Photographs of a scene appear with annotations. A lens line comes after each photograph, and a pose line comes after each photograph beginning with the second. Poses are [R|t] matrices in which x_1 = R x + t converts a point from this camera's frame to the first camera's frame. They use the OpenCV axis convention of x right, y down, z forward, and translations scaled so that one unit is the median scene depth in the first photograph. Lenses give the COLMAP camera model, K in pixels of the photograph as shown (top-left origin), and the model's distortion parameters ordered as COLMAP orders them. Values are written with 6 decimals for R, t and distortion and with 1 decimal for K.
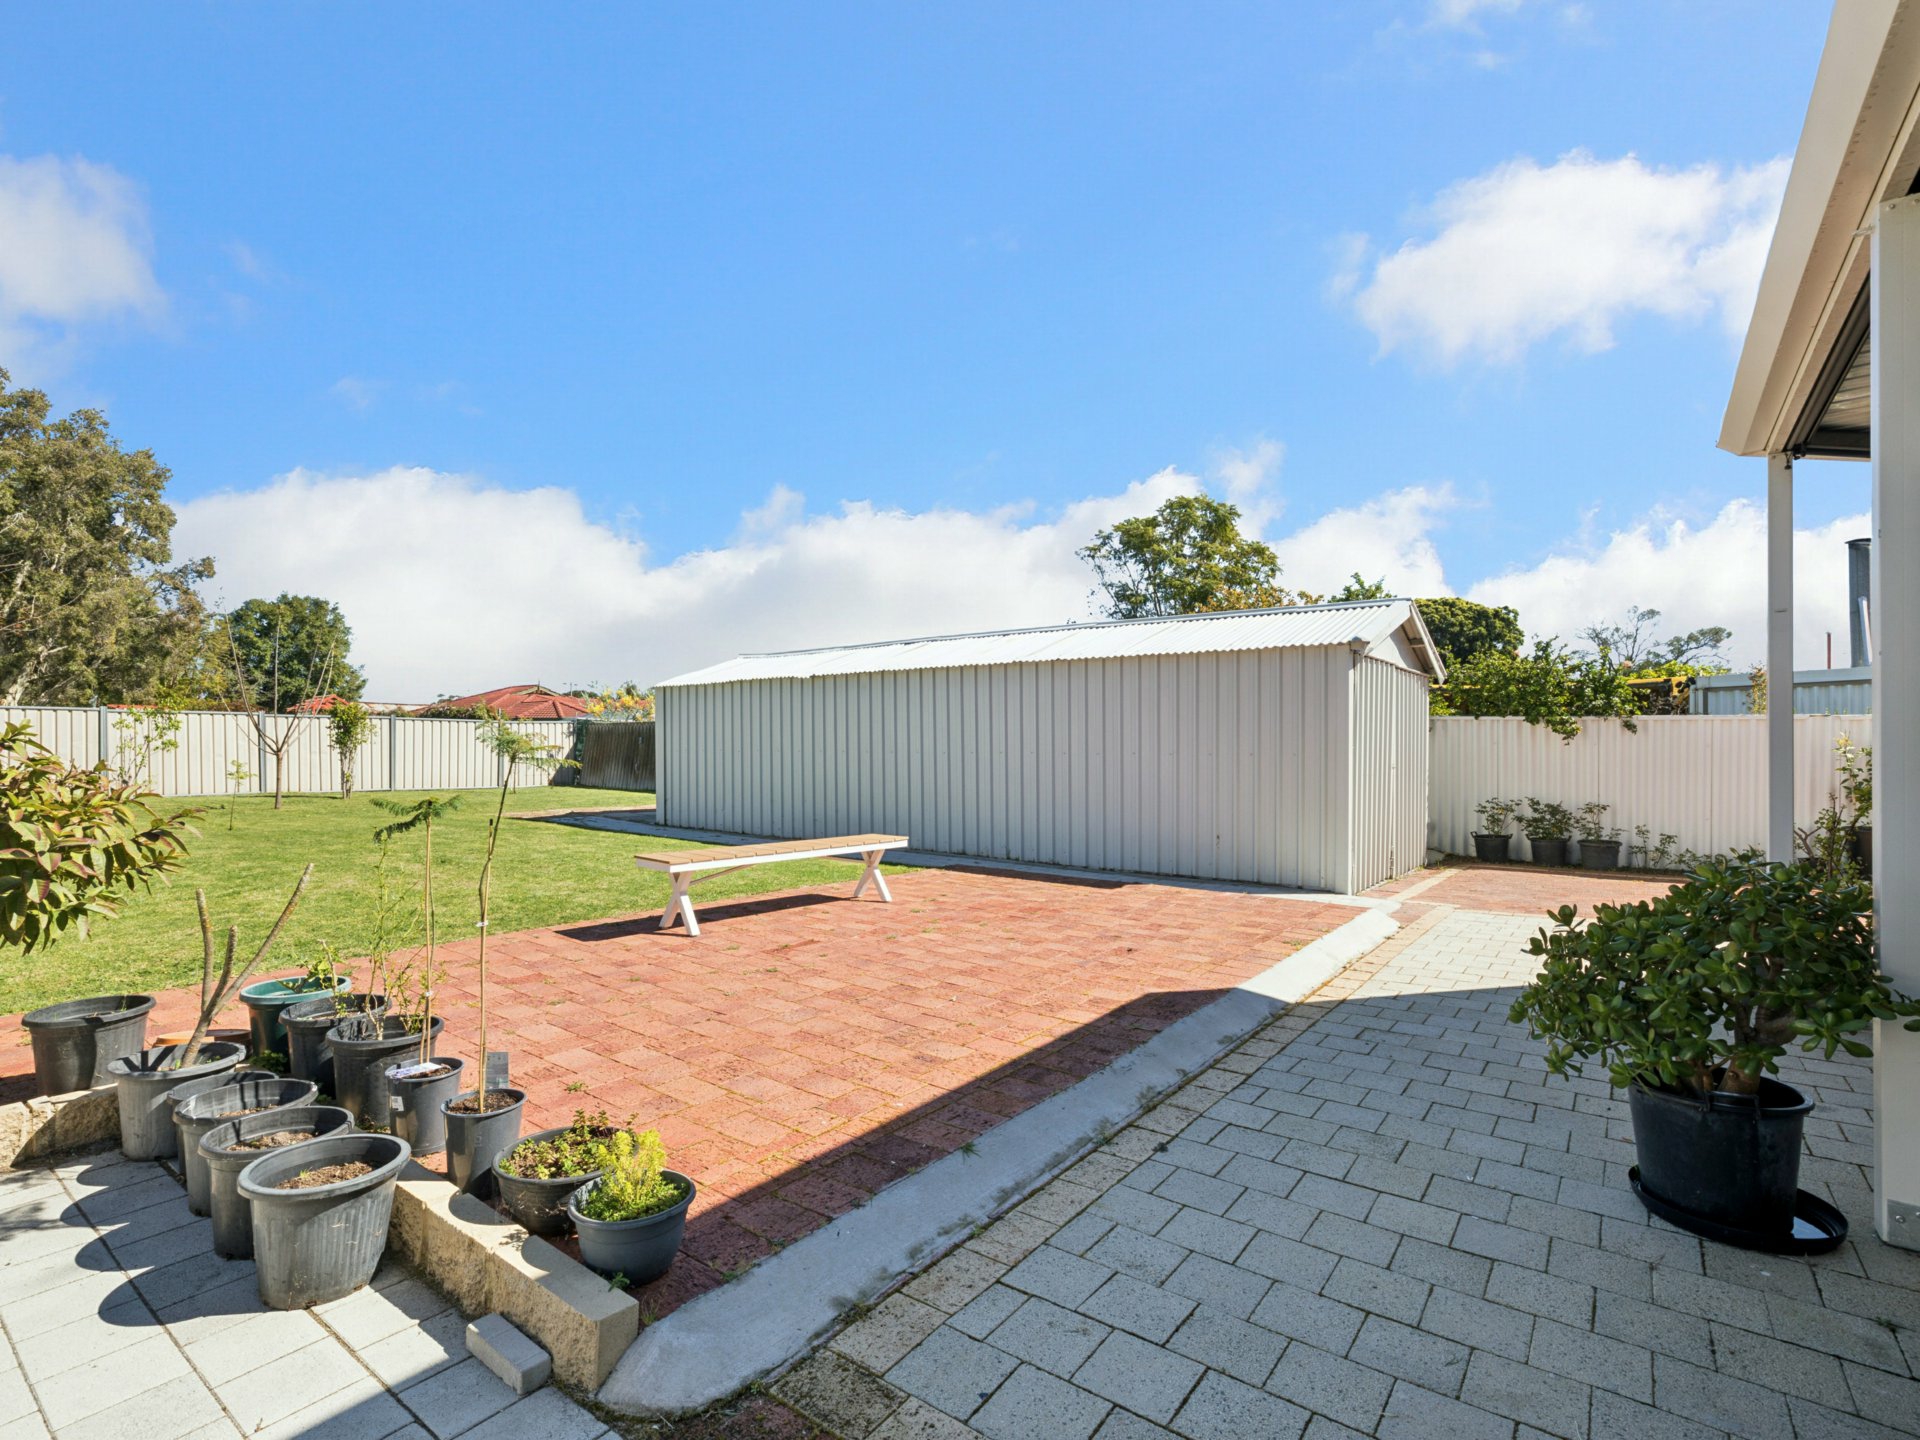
lens RADIAL K [[921.3, 0, 957.1], [0, 921.3, 762.3], [0, 0, 1]] dist [-0.014427, 0.001176]
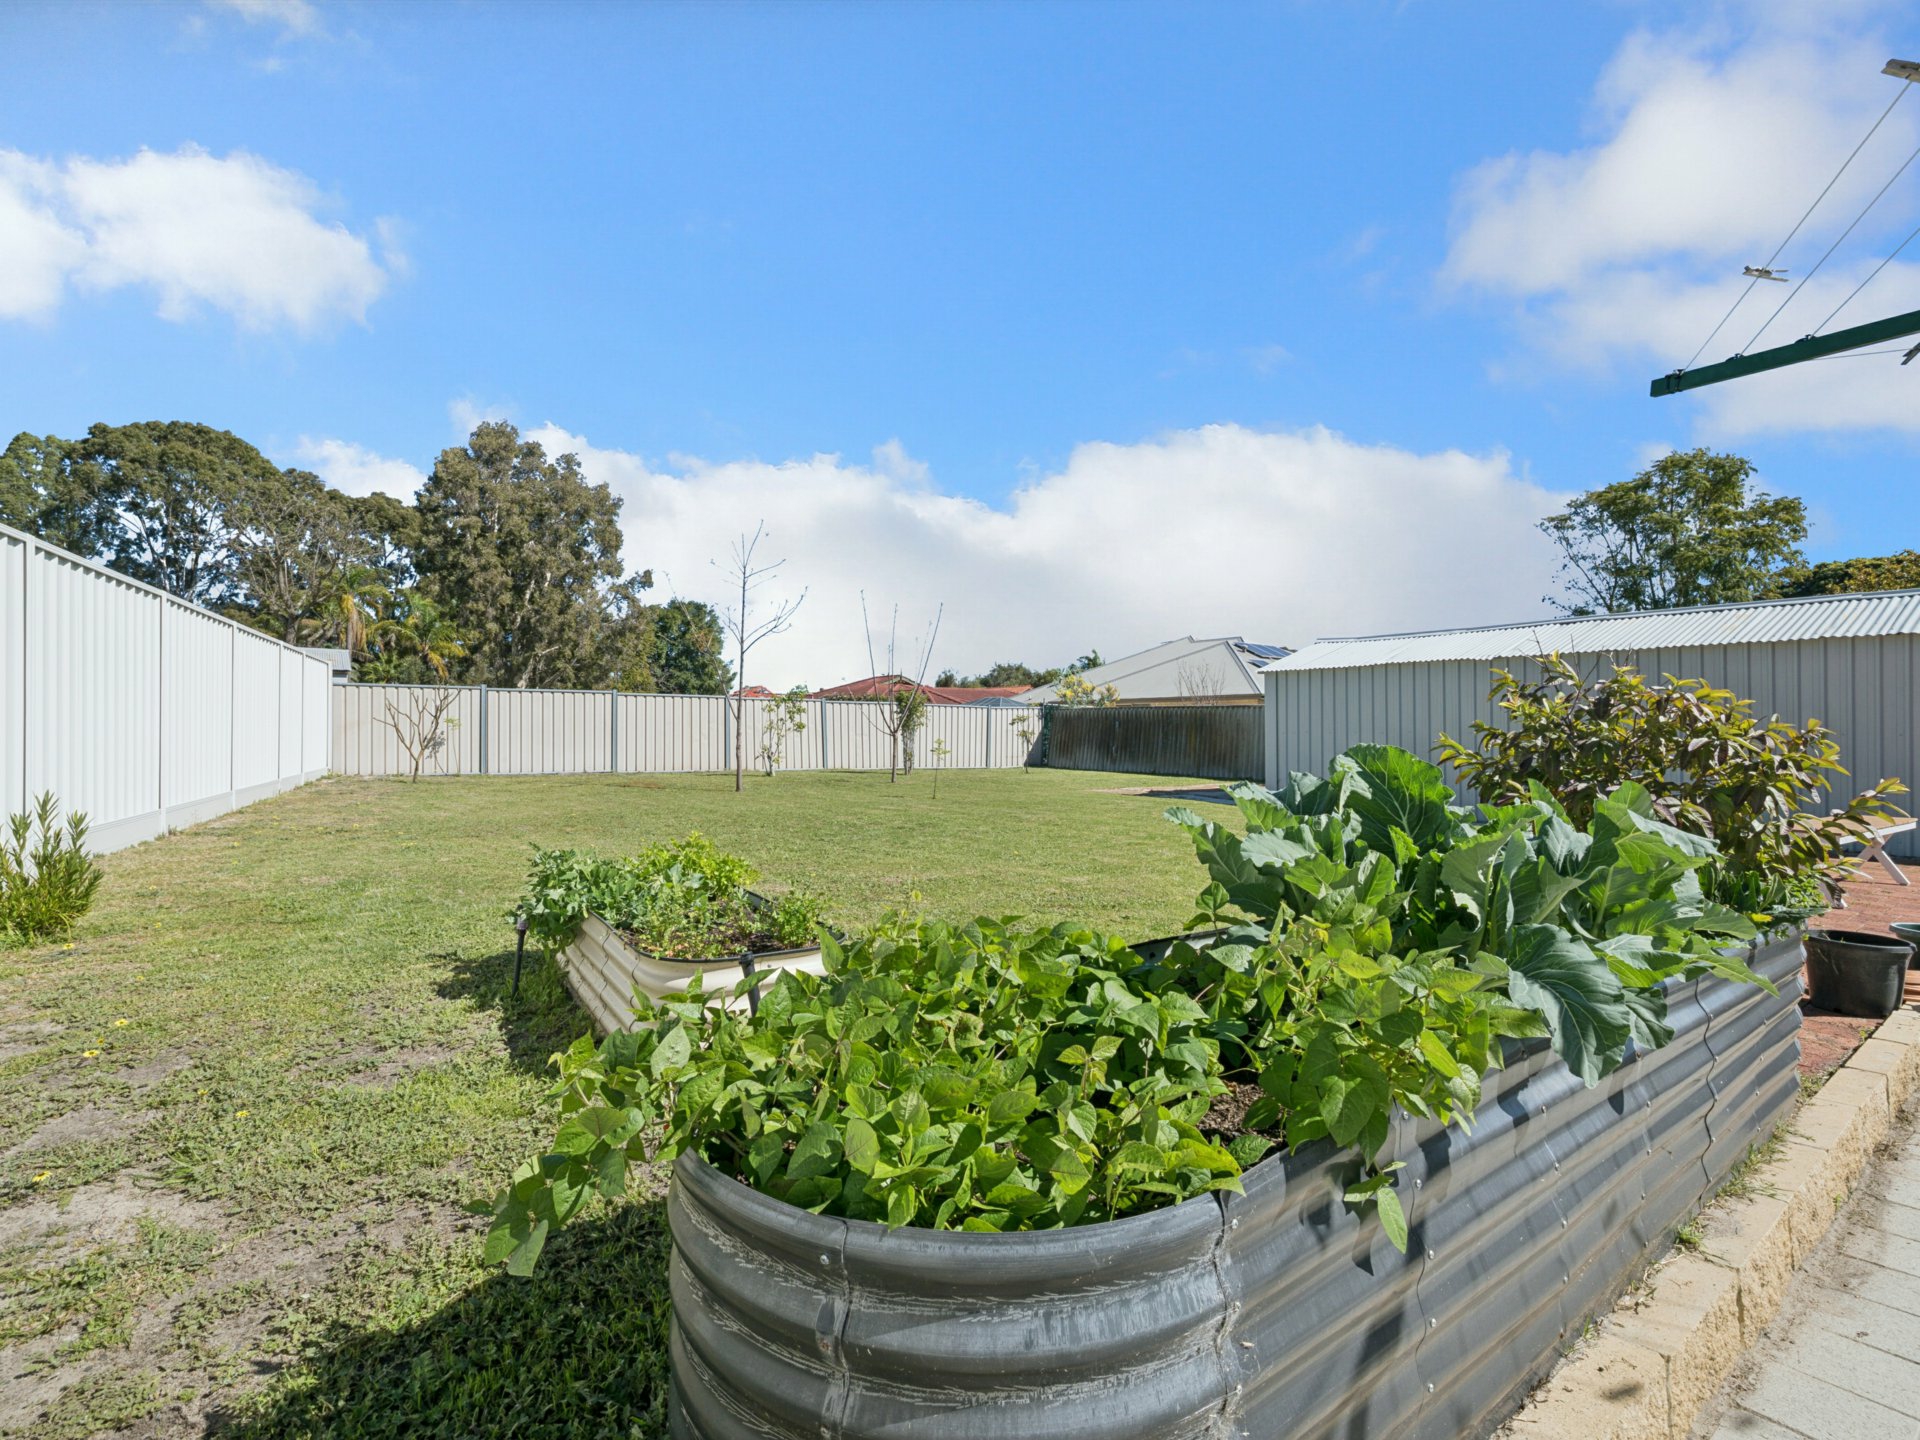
lens RADIAL K [[924.2, 0, 946.8], [0, 924.2, 746.1], [0, 0, 1]] dist [-0.033561, 0.015715]
pose [[0.957045, 0.009776, -0.289774, -0.110030], [-0.011156, 0.999933, -0.003110, 0.002325], [0.289724, 0.006209, 0.957090, -0.027564]]
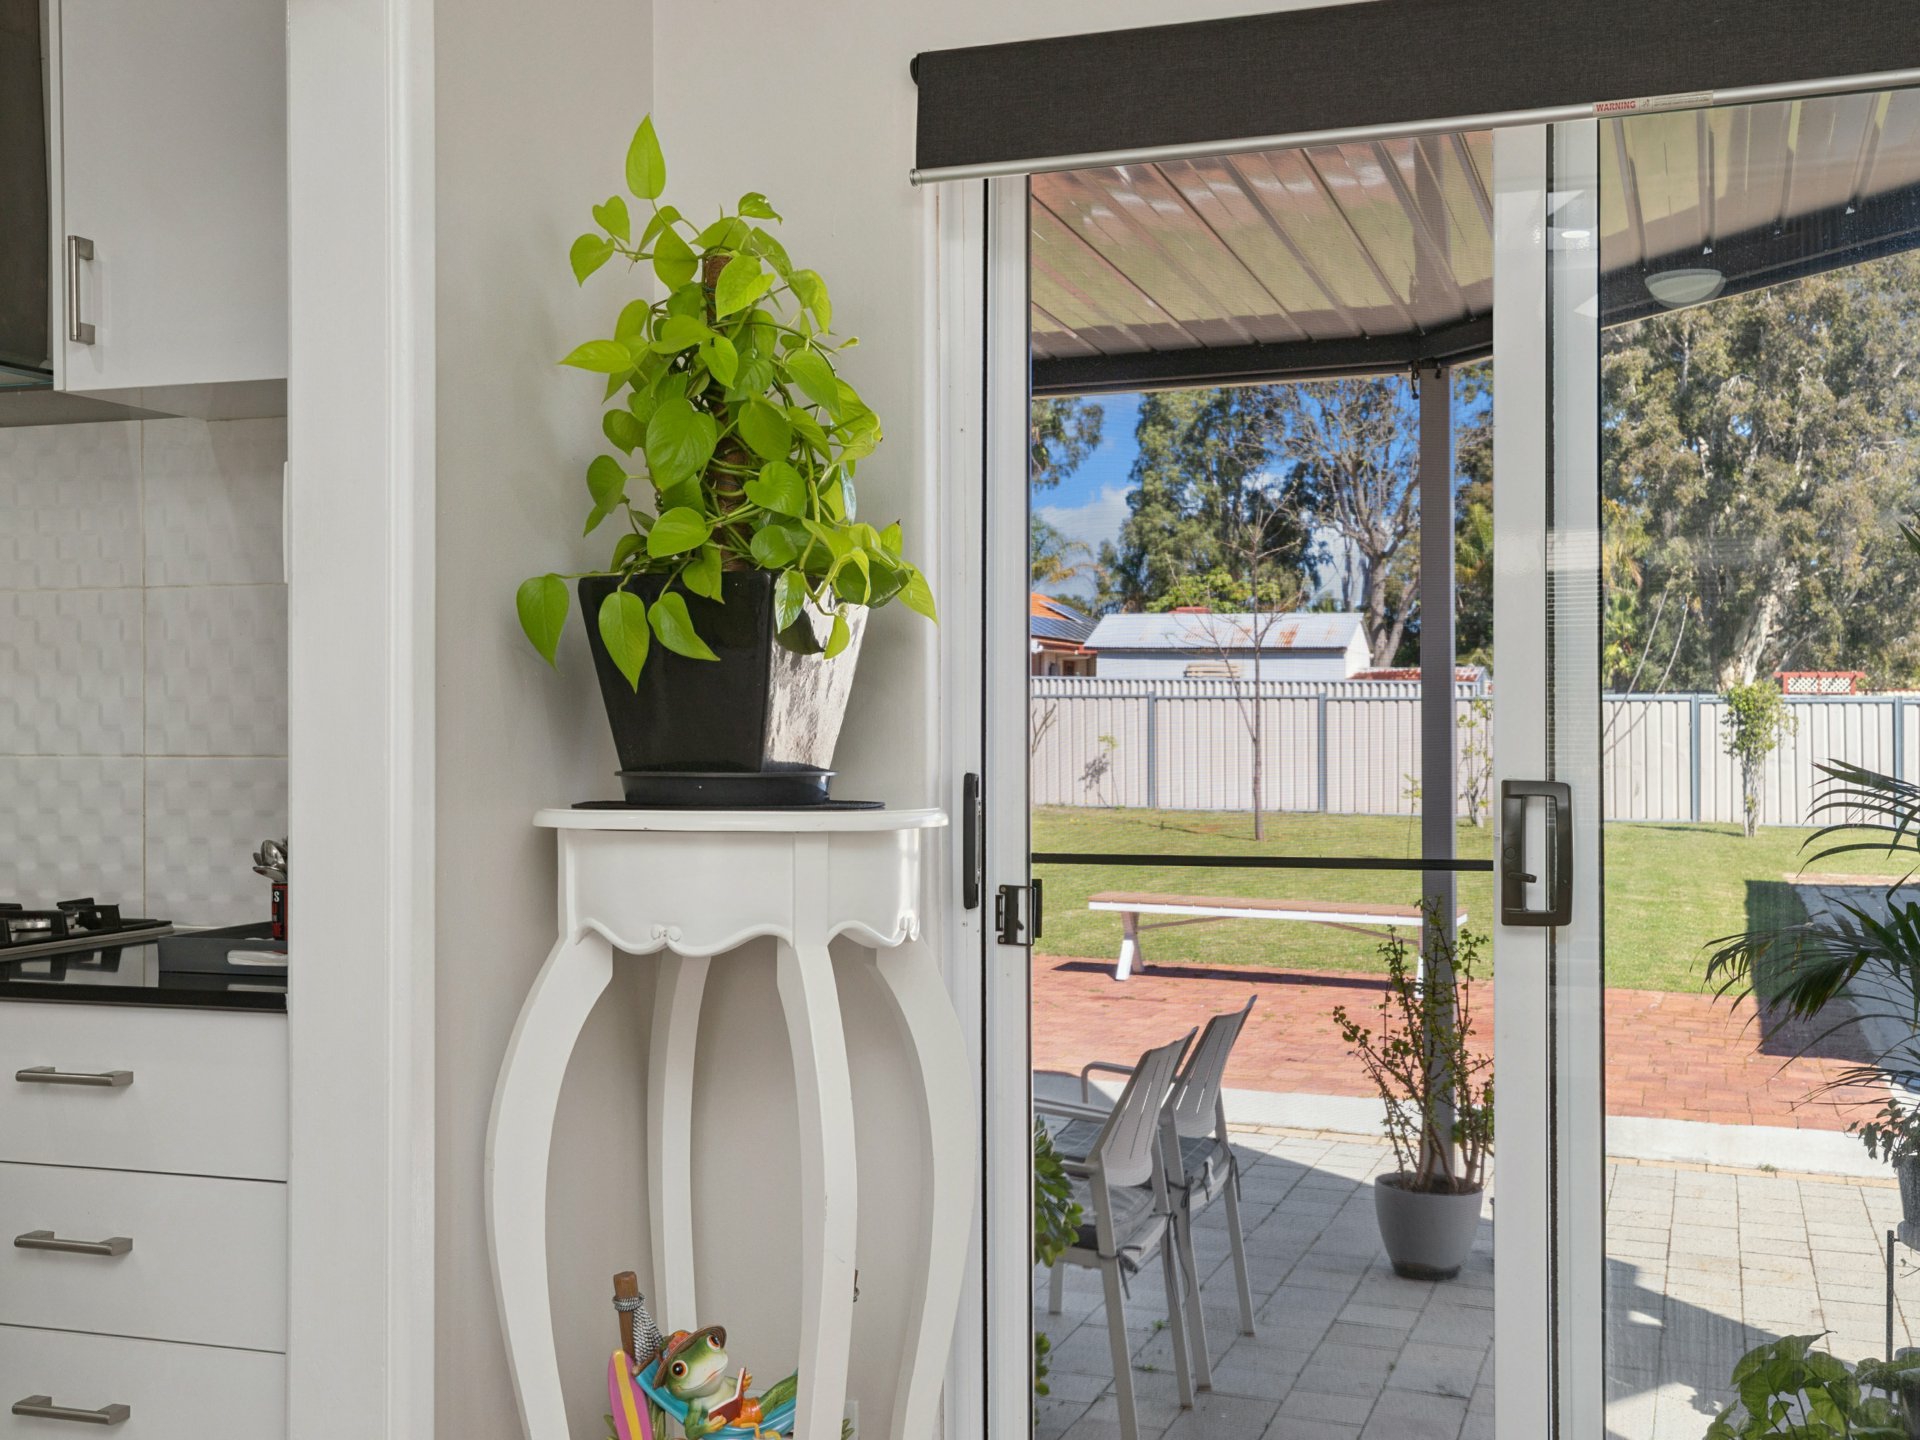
lens RADIAL K [[2084.2, 0, 960.0], [0, 2084.2, 720.0], [0, 0, 1]] dist [-0.013330, -0.008226]
pose [[0.293507, -0.006544, -0.955935, 0.188555], [-0.015512, 0.999812, -0.011607, -0.004060], [0.955831, 0.018235, 0.293350, 0.038867]]
